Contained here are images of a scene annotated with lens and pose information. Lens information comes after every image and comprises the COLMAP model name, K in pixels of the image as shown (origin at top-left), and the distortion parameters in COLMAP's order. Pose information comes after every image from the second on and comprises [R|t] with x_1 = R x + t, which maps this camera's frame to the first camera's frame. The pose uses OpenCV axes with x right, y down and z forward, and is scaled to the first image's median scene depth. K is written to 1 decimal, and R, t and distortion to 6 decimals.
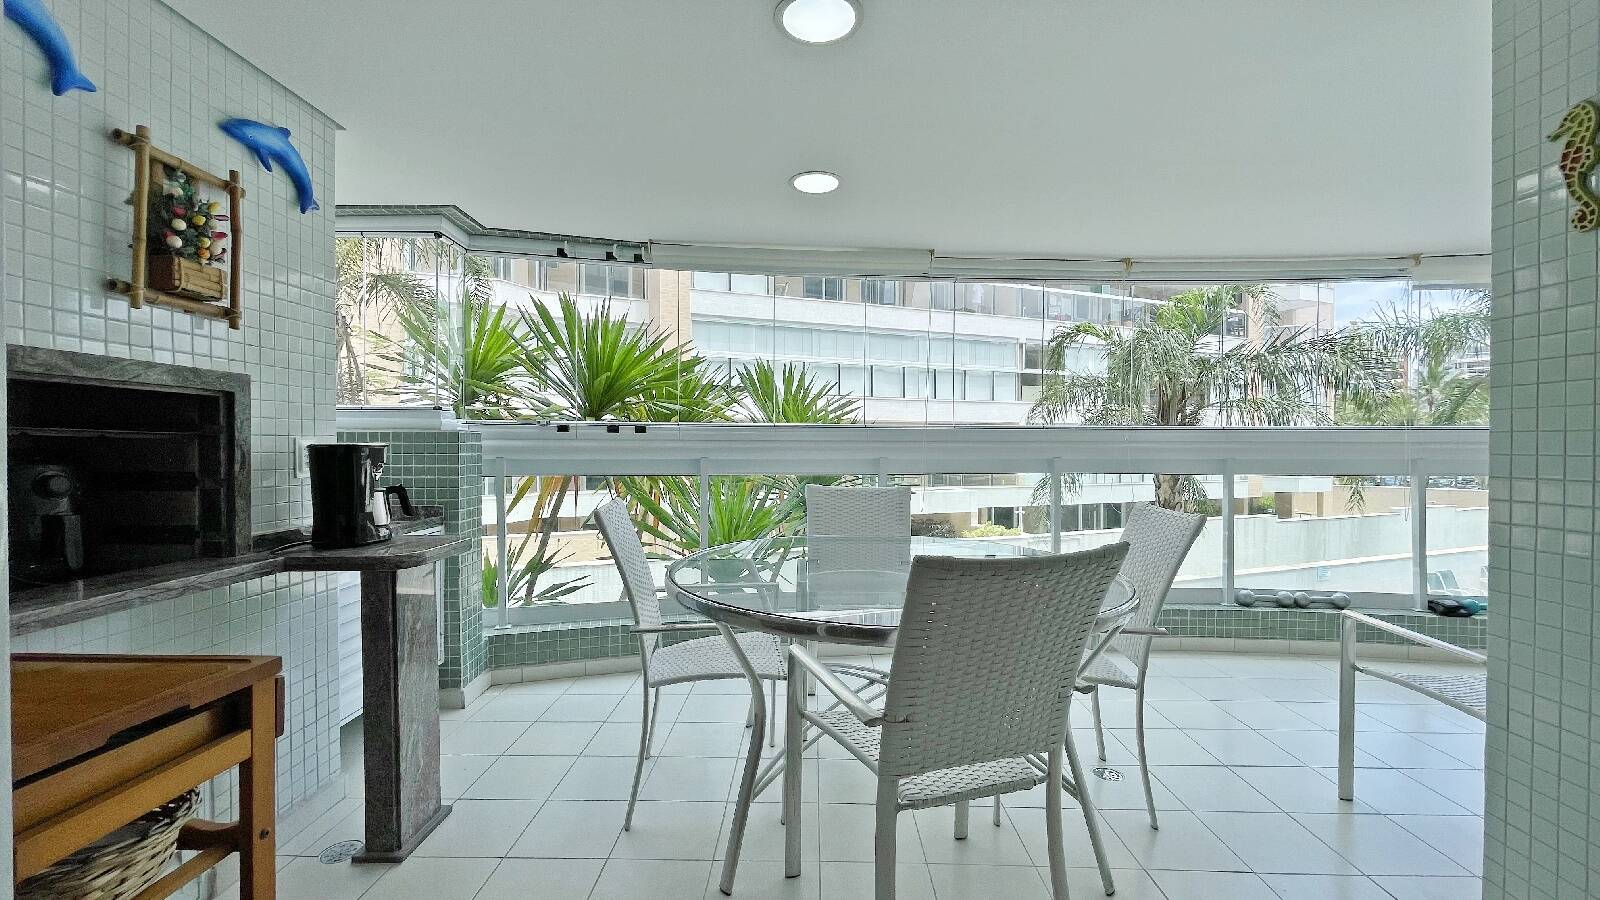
lens RADIAL K [[648.0, 0, 797.6], [0, 648.0, 453.3], [0, 0, 1]] dist [-0.003932, -0.000006]
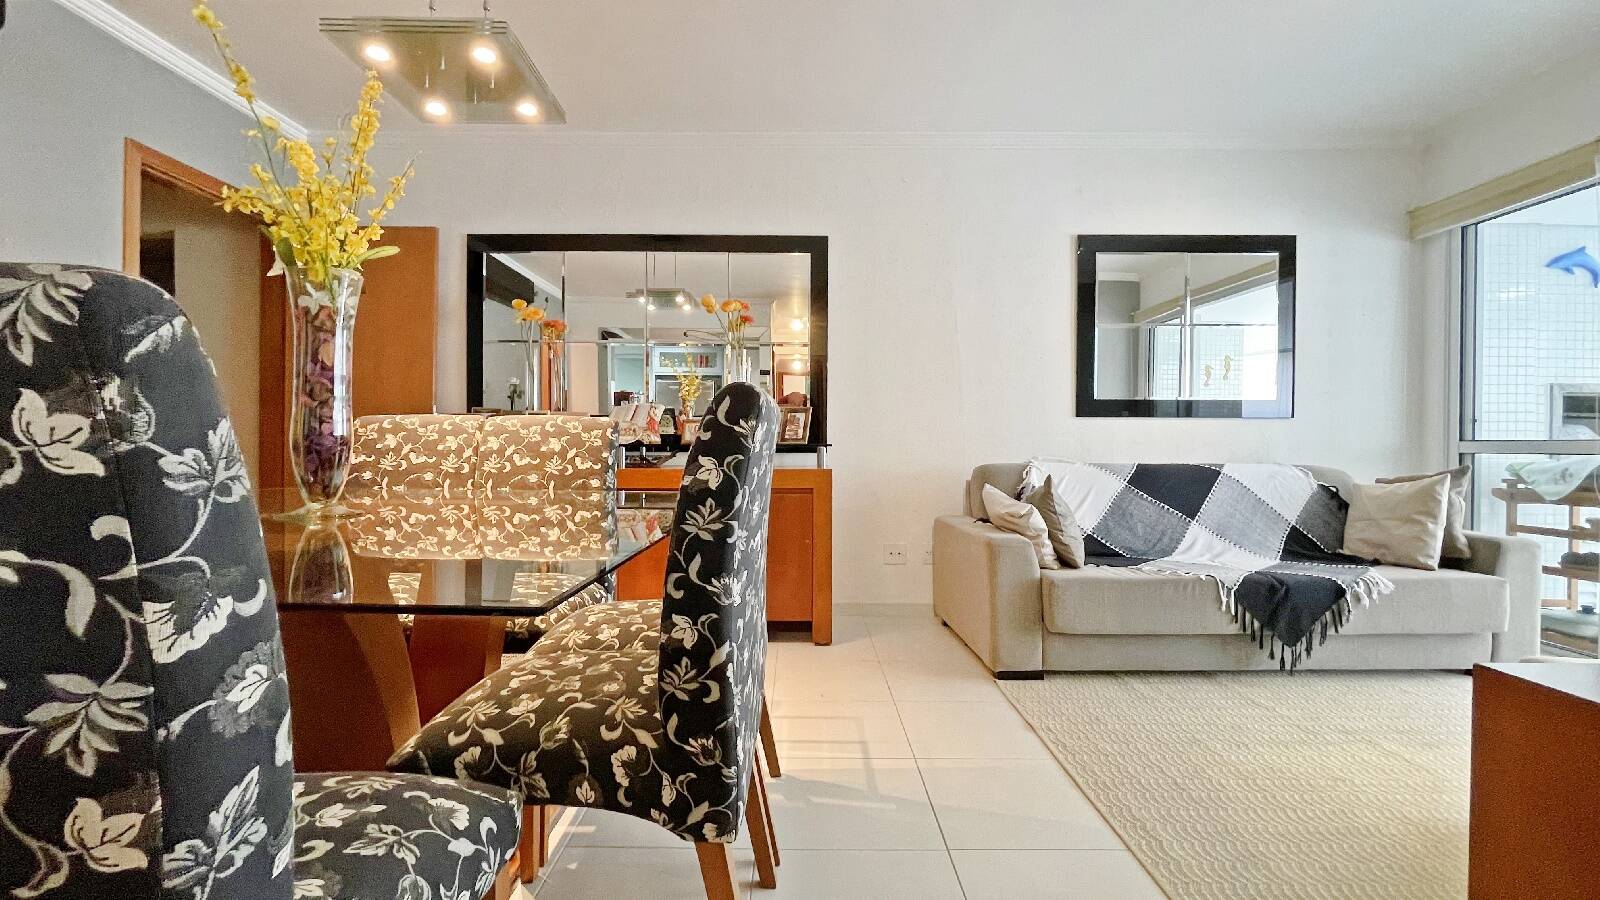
lens RADIAL K [[659.1, 0, 800.0], [0, 659.1, 450.0], [0, 0, 1]] dist [-0.004125, 0.000701]
pose [[0.023522, 0.000467, -0.999723, 0.590089], [-0.017414, 0.999848, 0.000058, 0.068856], [0.999572, 0.017408, 0.023527, -0.922221]]
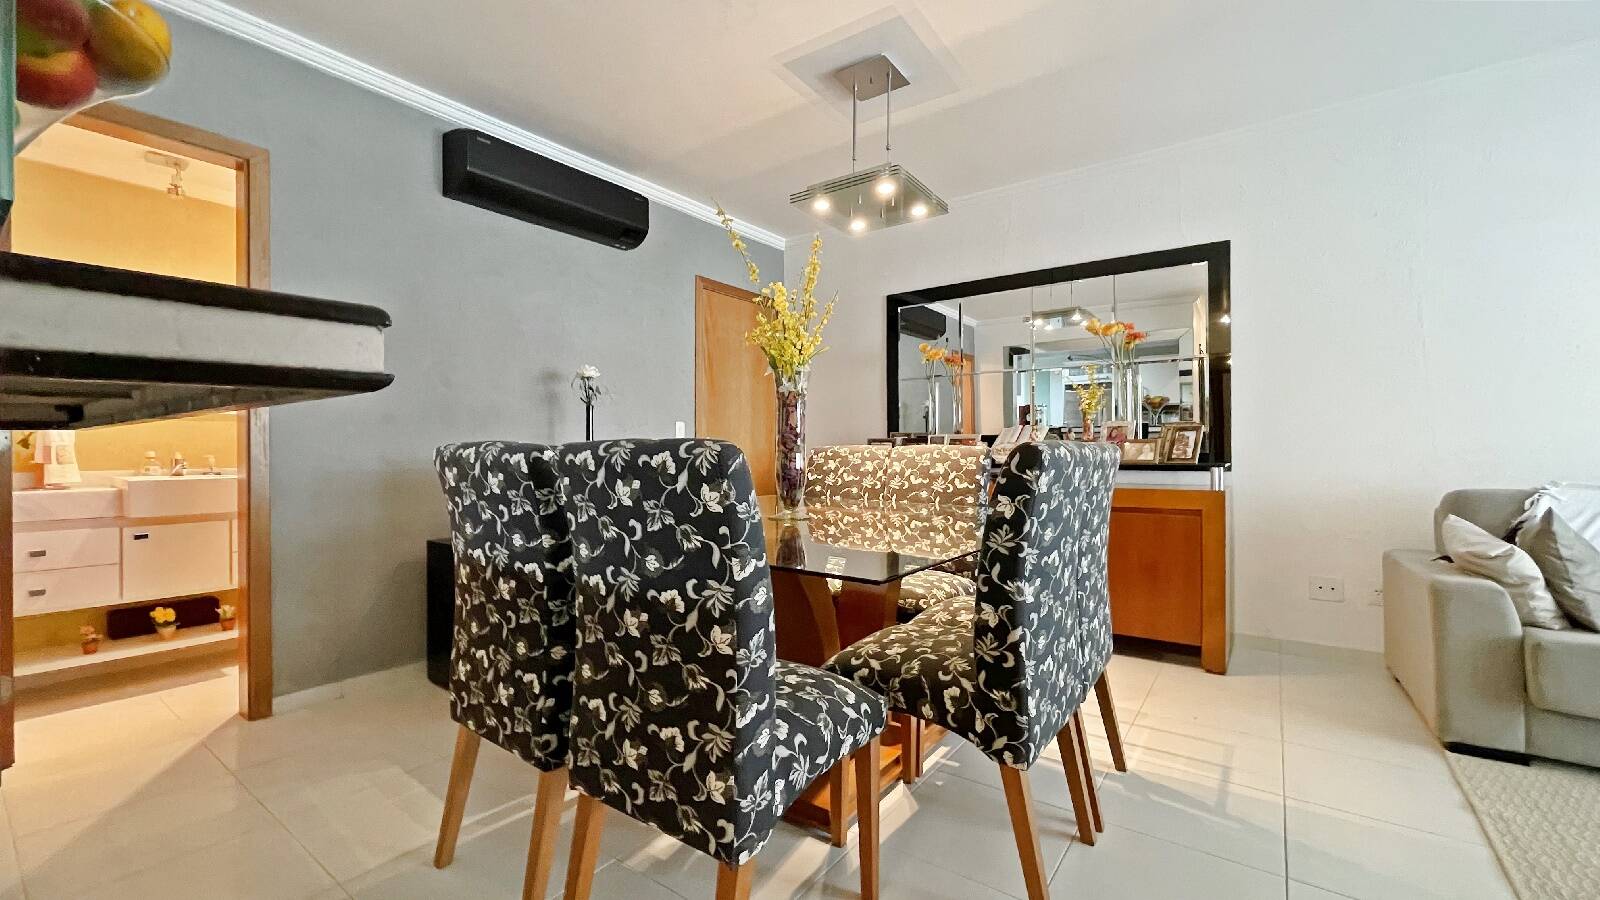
lens RADIAL K [[648.0, 0, 797.6], [0, 648.0, 453.3], [0, 0, 1]] dist [-0.003932, -0.000006]
pose [[-0.568028, -0.000720, -0.823009, 0.700775], [-0.012037, 0.999900, 0.007433, 0.046527], [0.822921, 0.014129, -0.567980, -0.839066]]
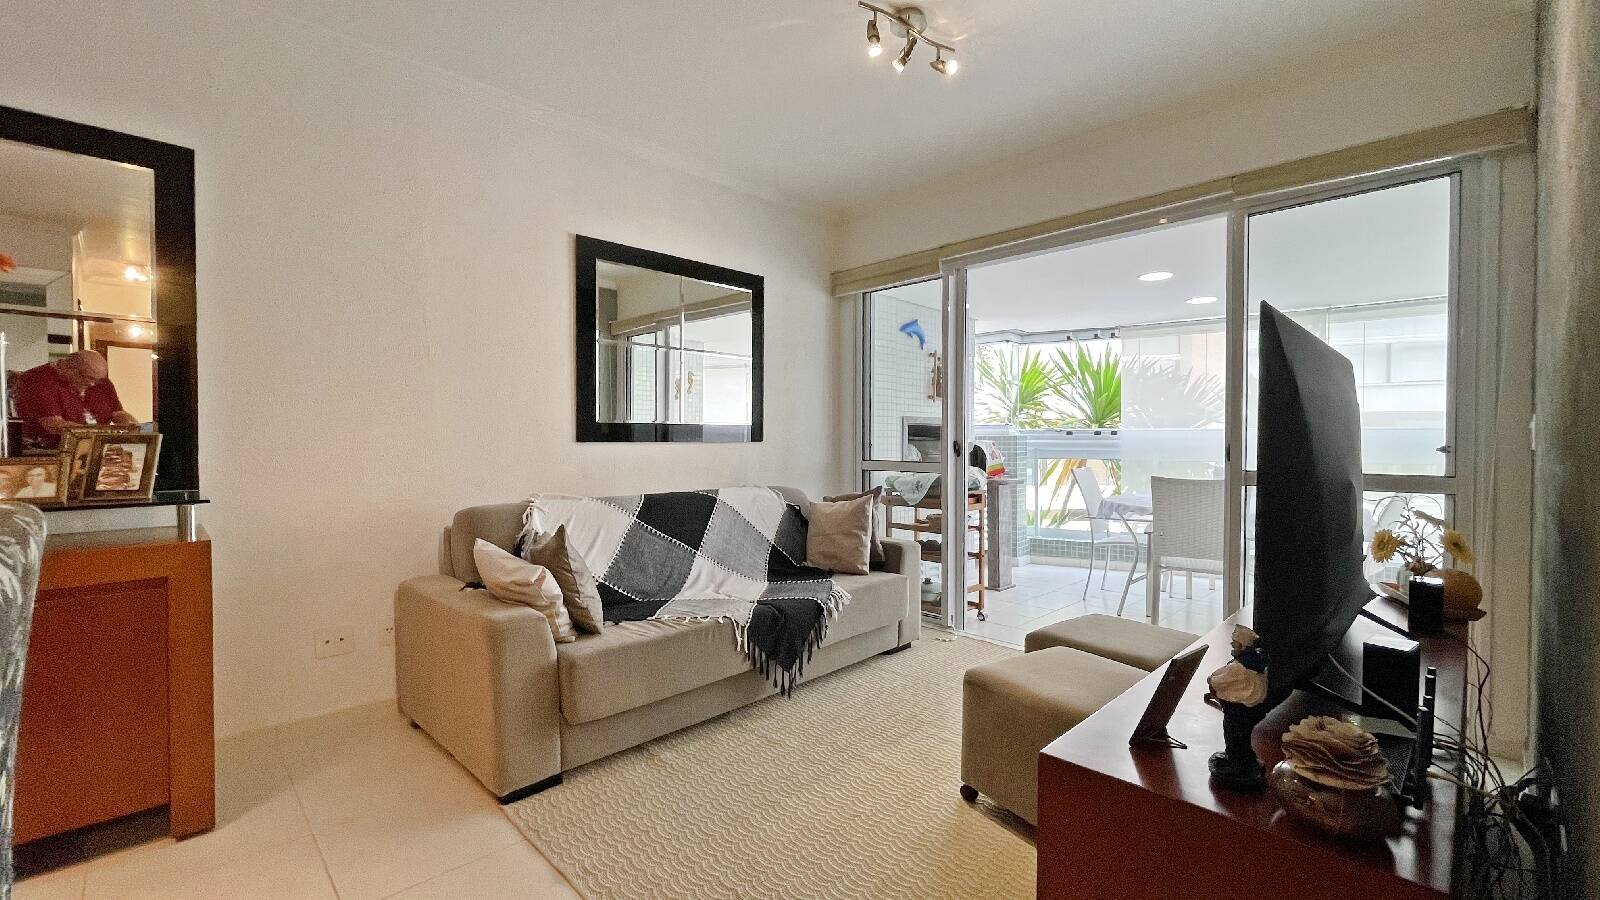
lens RADIAL K [[669.0, 0, 798.6], [0, 669.0, 453.1], [0, 0, 1]] dist [0.000422, 0.000087]
pose [[0.713667, 0.007721, -0.700443, 0.428104], [-0.007612, 0.999966, 0.003268, 0.017938], [0.700444, 0.002999, 0.713701, -0.910729]]
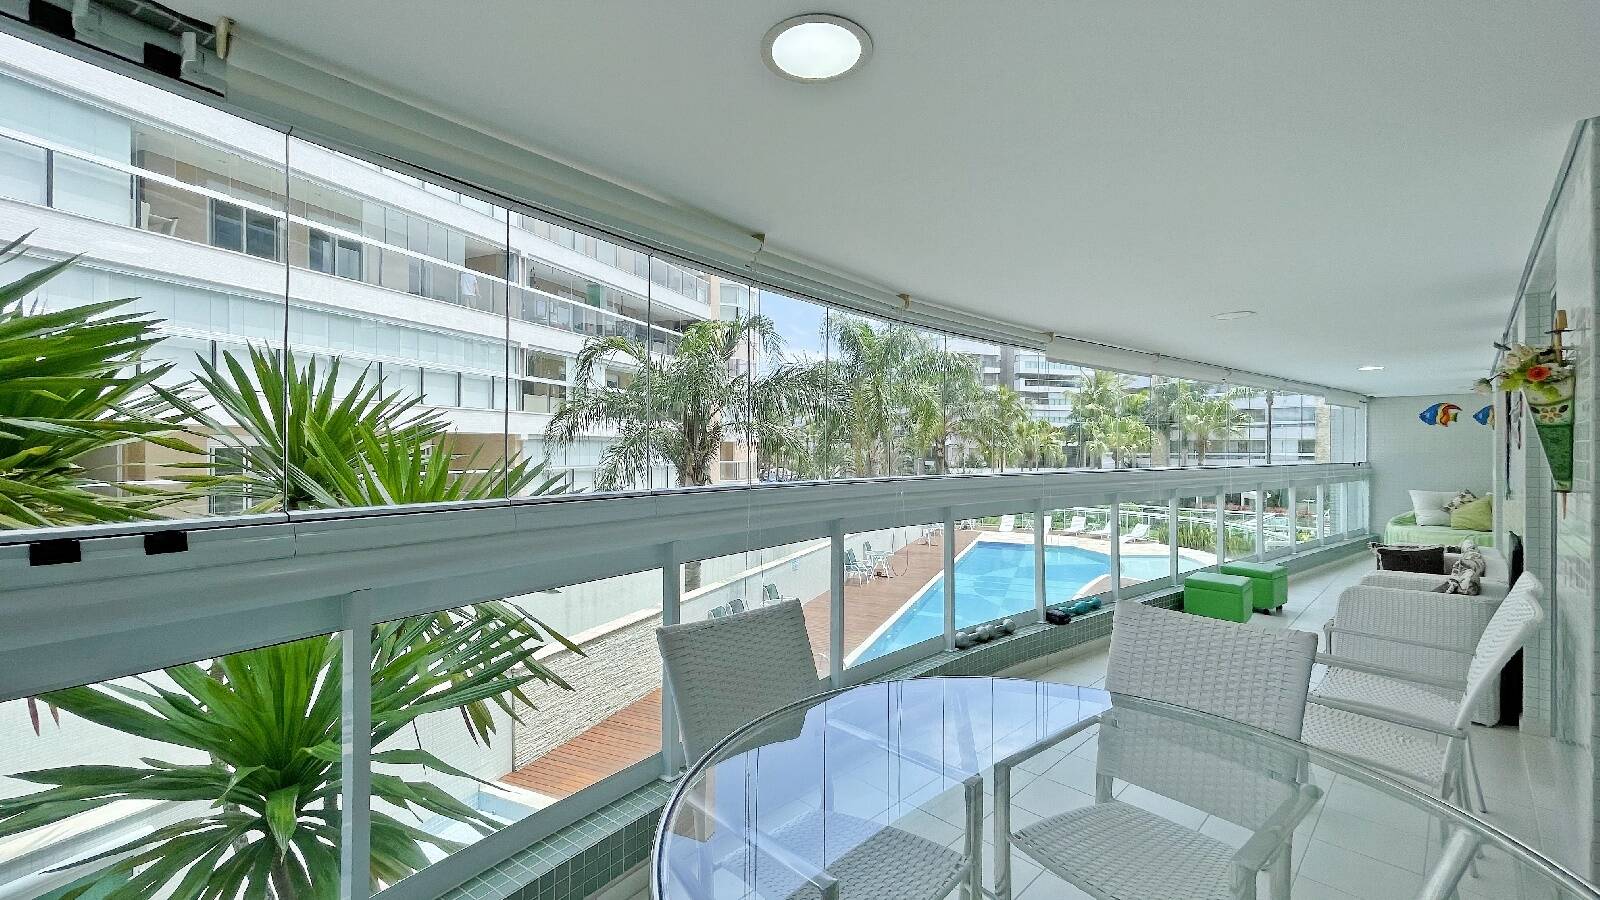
lens RADIAL K [[648.0, 0, 797.6], [0, 648.0, 453.3], [0, 0, 1]] dist [-0.003932, -0.000006]
pose [[0.698233, -0.002385, 0.715866, -0.260163], [0.008304, 0.999954, -0.004768, -0.083468], [-0.715822, 0.009273, 0.698221, 0.516422]]
